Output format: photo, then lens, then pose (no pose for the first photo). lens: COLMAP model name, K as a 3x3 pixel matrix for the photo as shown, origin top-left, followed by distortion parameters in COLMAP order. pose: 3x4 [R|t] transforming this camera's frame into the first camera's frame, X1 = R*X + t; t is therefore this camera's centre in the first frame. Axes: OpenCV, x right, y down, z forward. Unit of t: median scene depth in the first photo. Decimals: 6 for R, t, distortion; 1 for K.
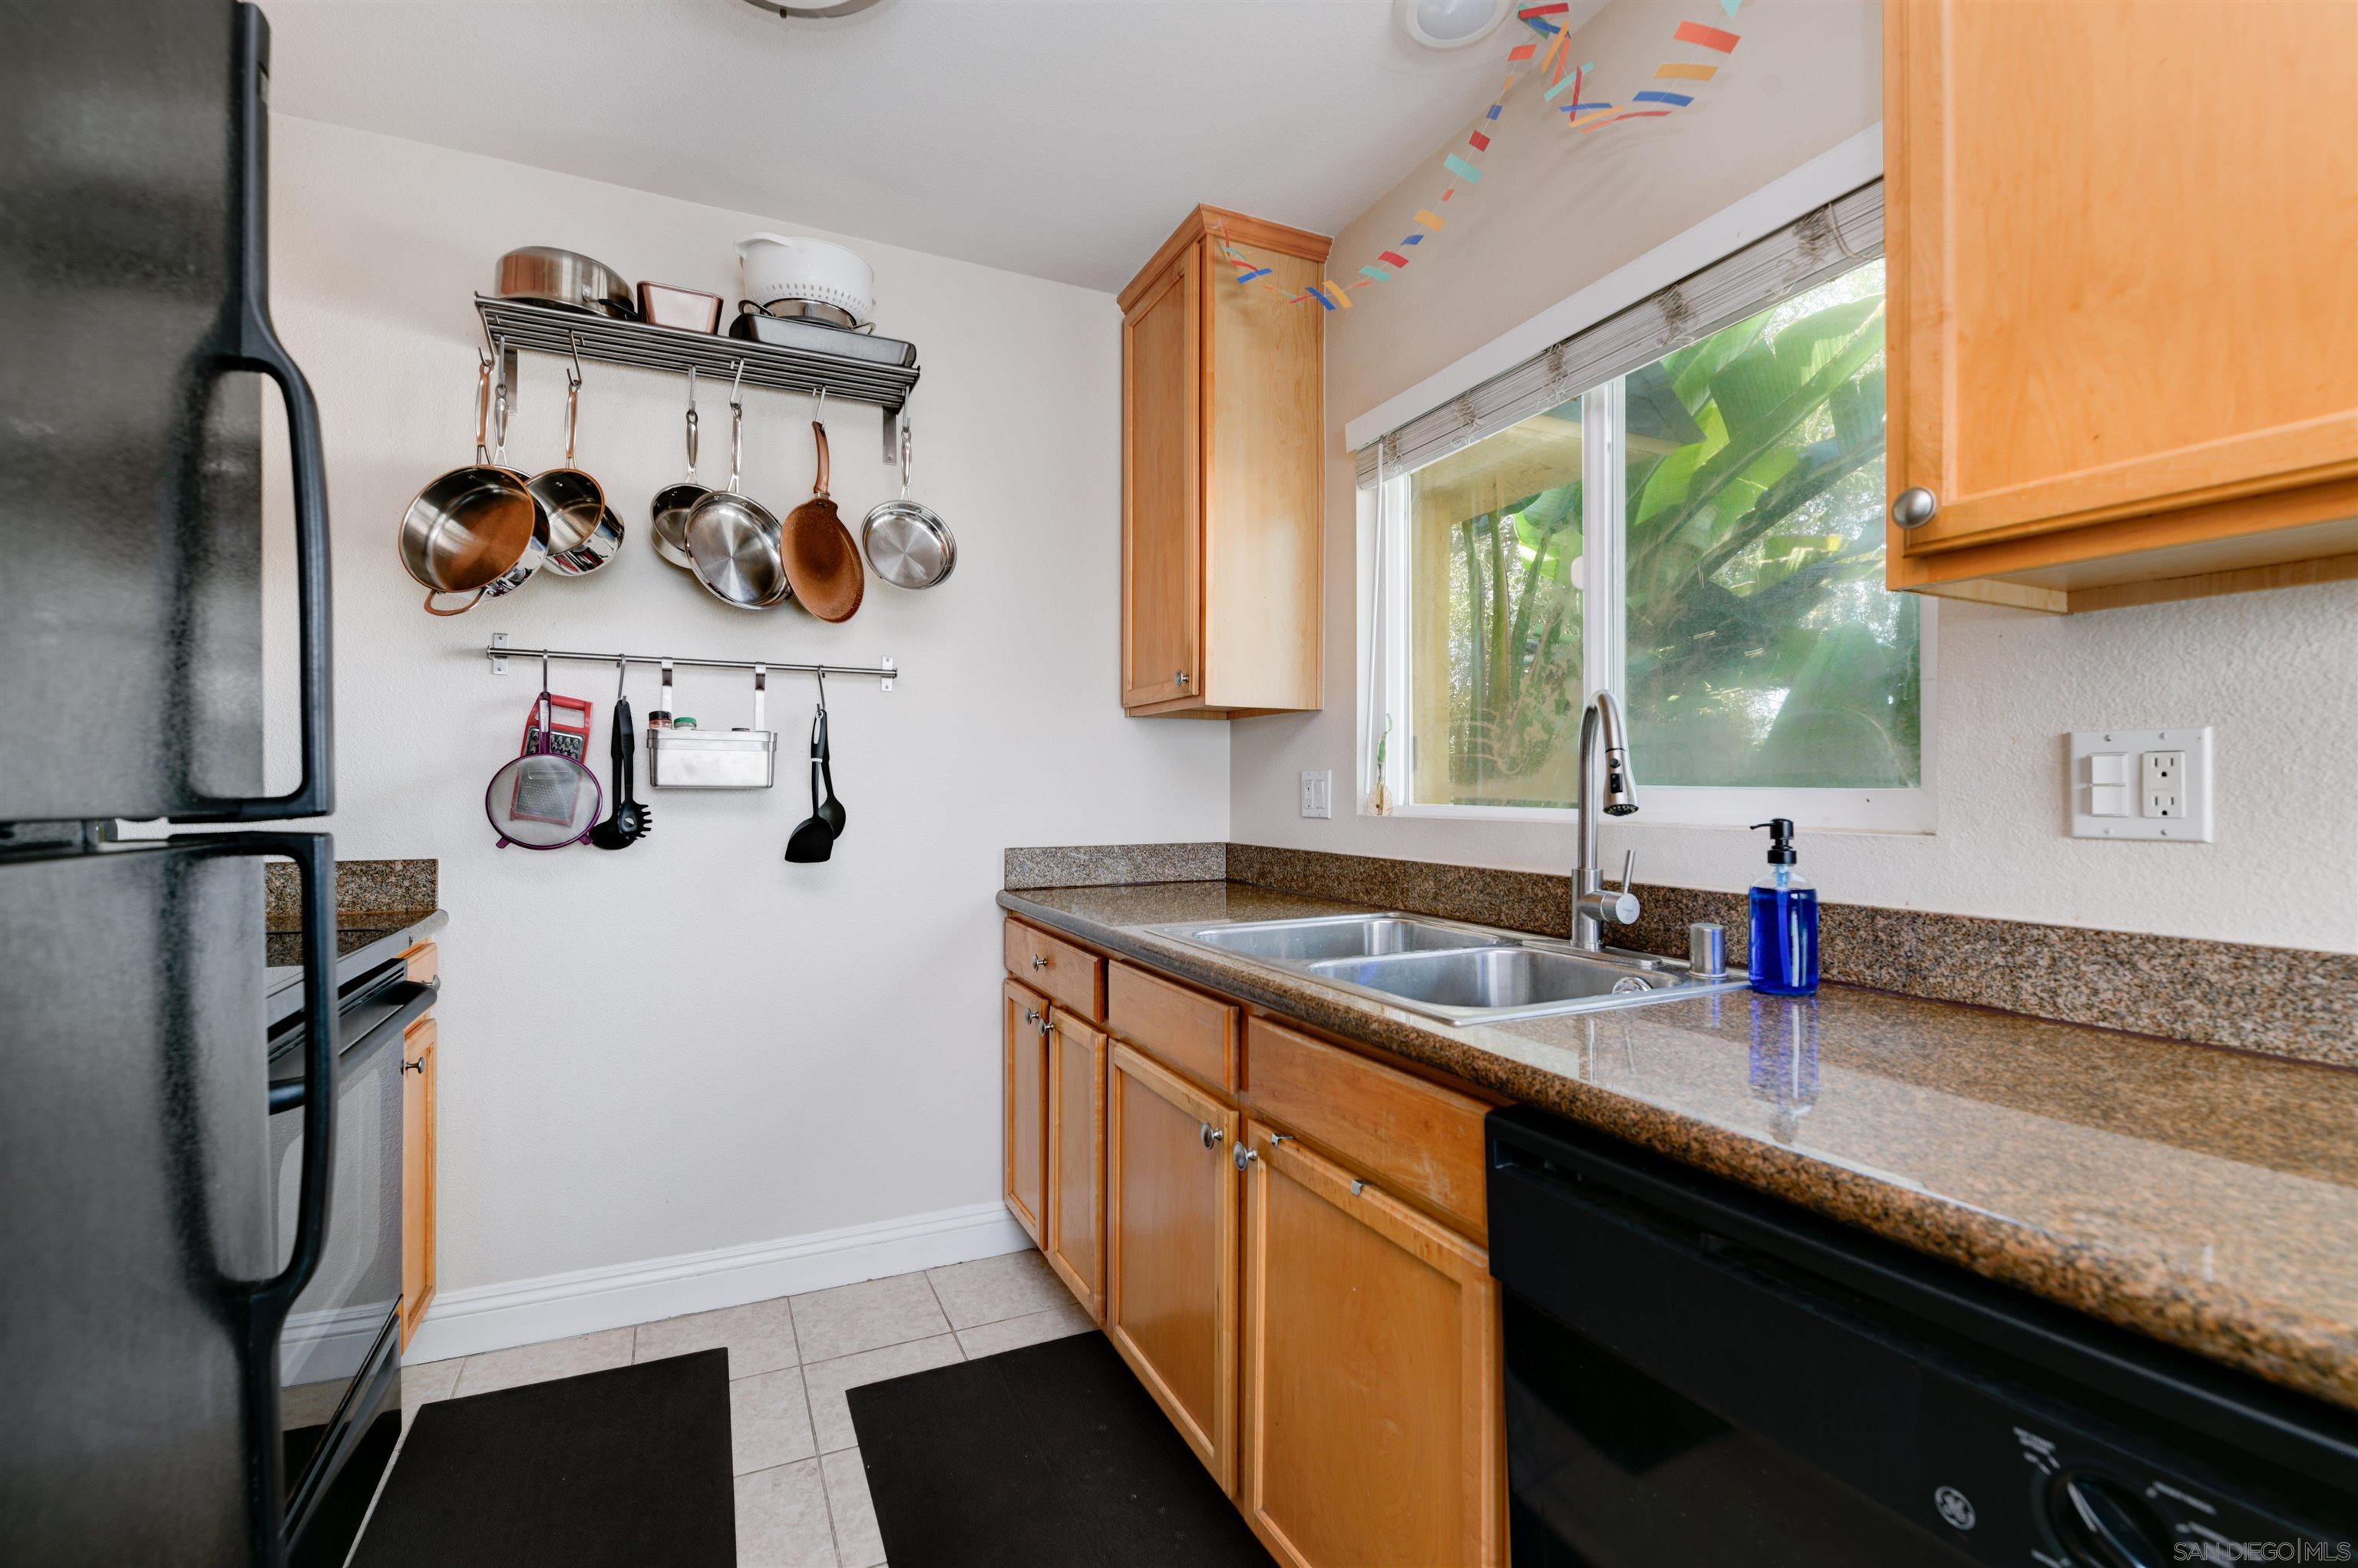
lens RADIAL K [[1027.3, 0, 1194.2], [0, 1027.3, 781.7], [0, 0, 1]] dist [0.003208, -0.010416]
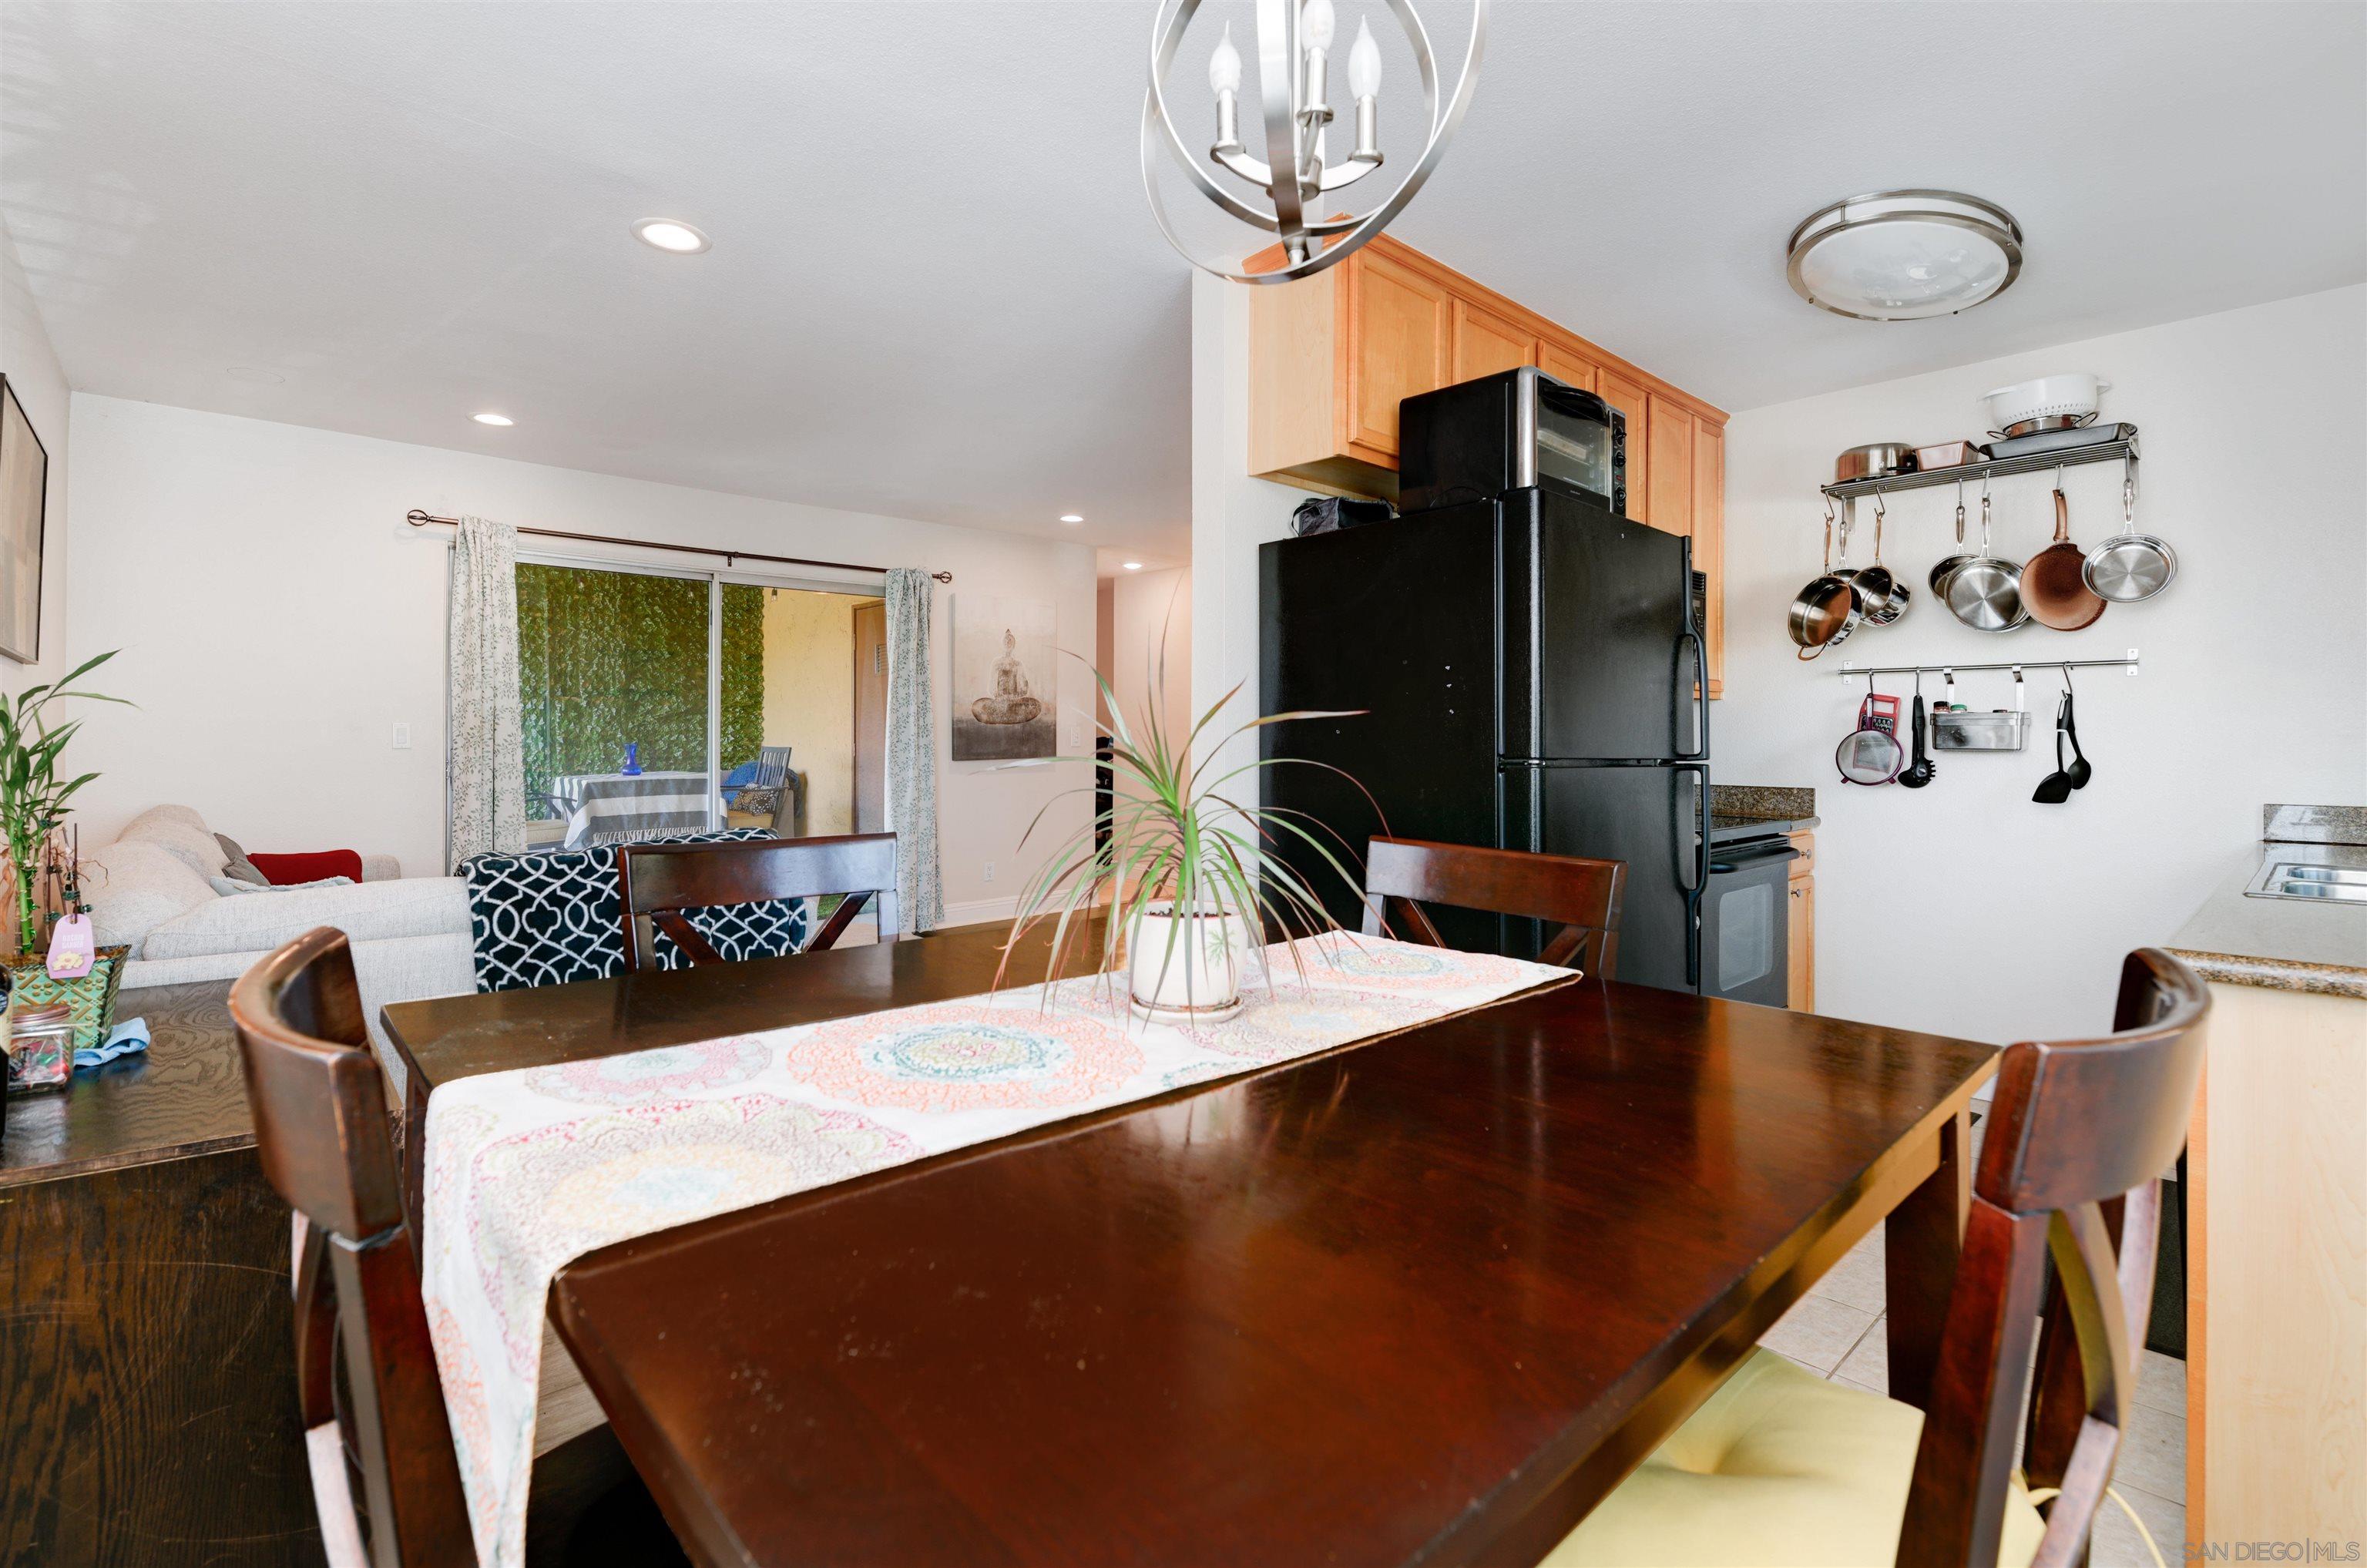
lens RADIAL K [[1046.9, 0, 1180.4], [0, 1046.9, 730.4], [0, 0, 1]] dist [0.002267, -0.008252]
pose [[0.284542, -0.010045, -0.958611, 0.713457], [0.004526, 0.999948, -0.009134, -0.015201], [0.958653, -0.001739, 0.284573, -0.599781]]
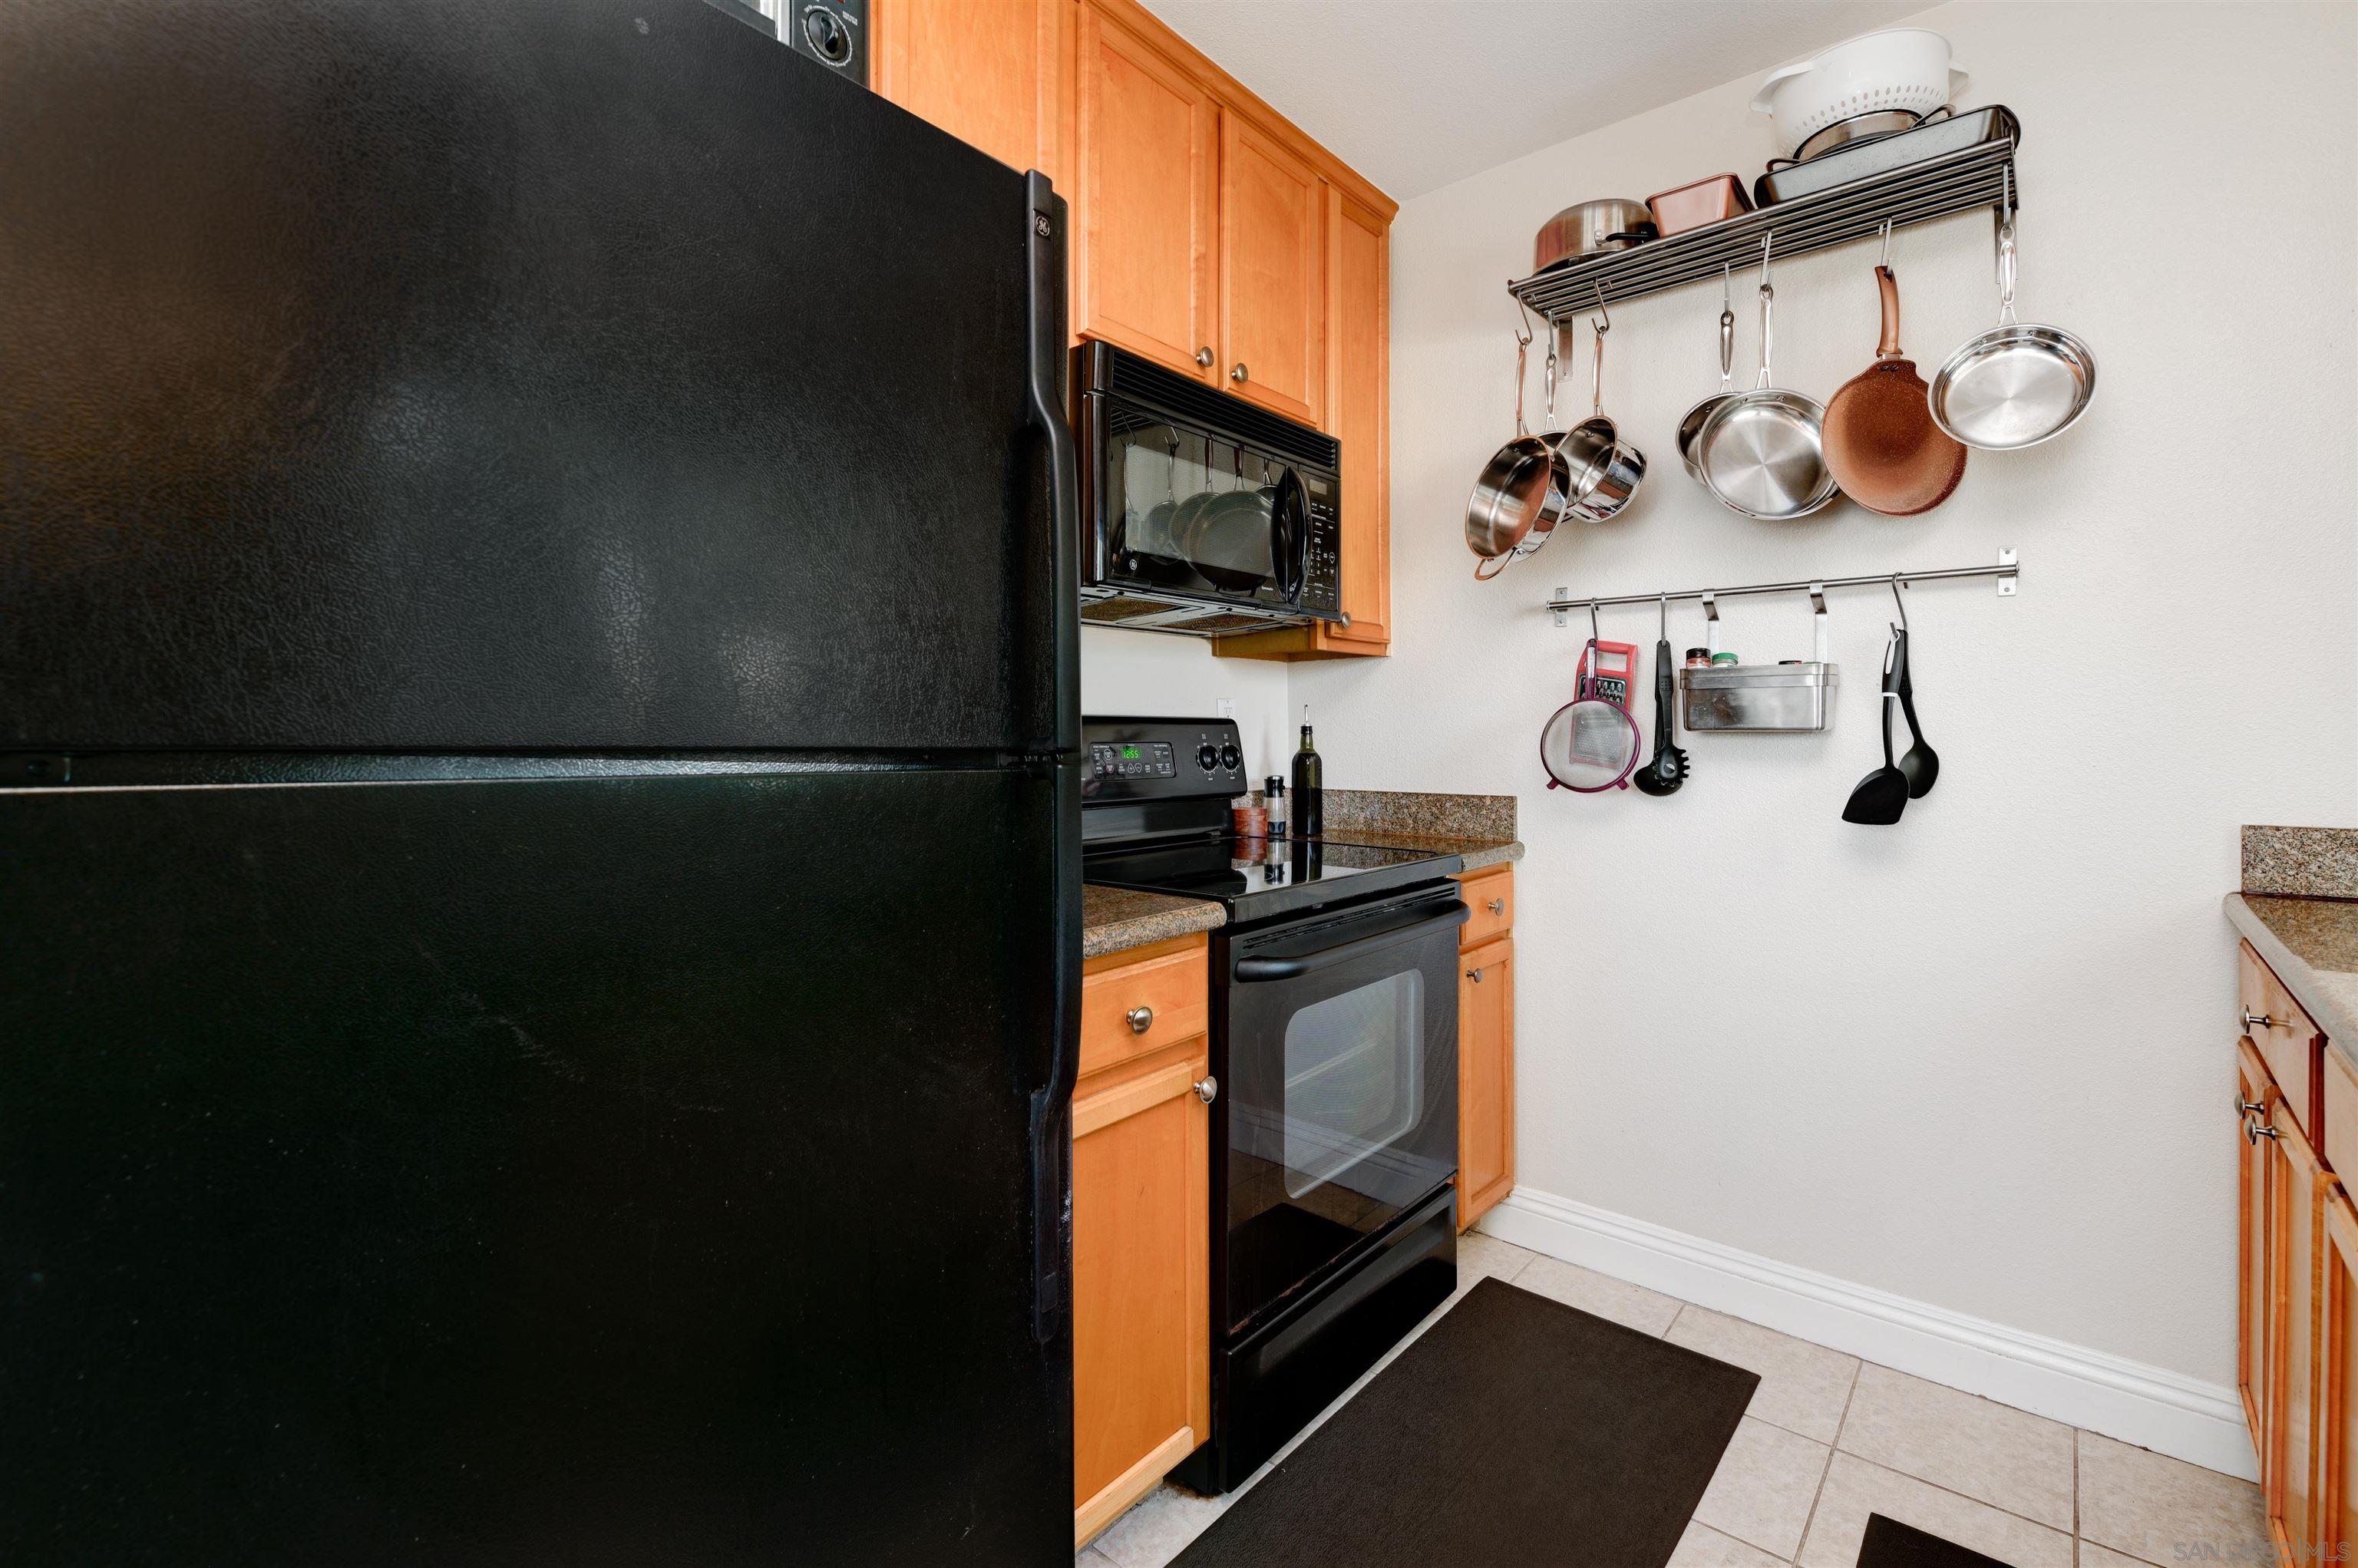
lens RADIAL K [[1042.9, 0, 1175.9], [0, 1042.9, 730.6], [0, 0, 1]] dist [0.002267, -0.008252]
pose [[0.400244, -0.010458, -0.916349, 0.158032], [0.007709, 0.999938, -0.008045, 0.009521], [0.916376, -0.003844, 0.400299, 0.200016]]
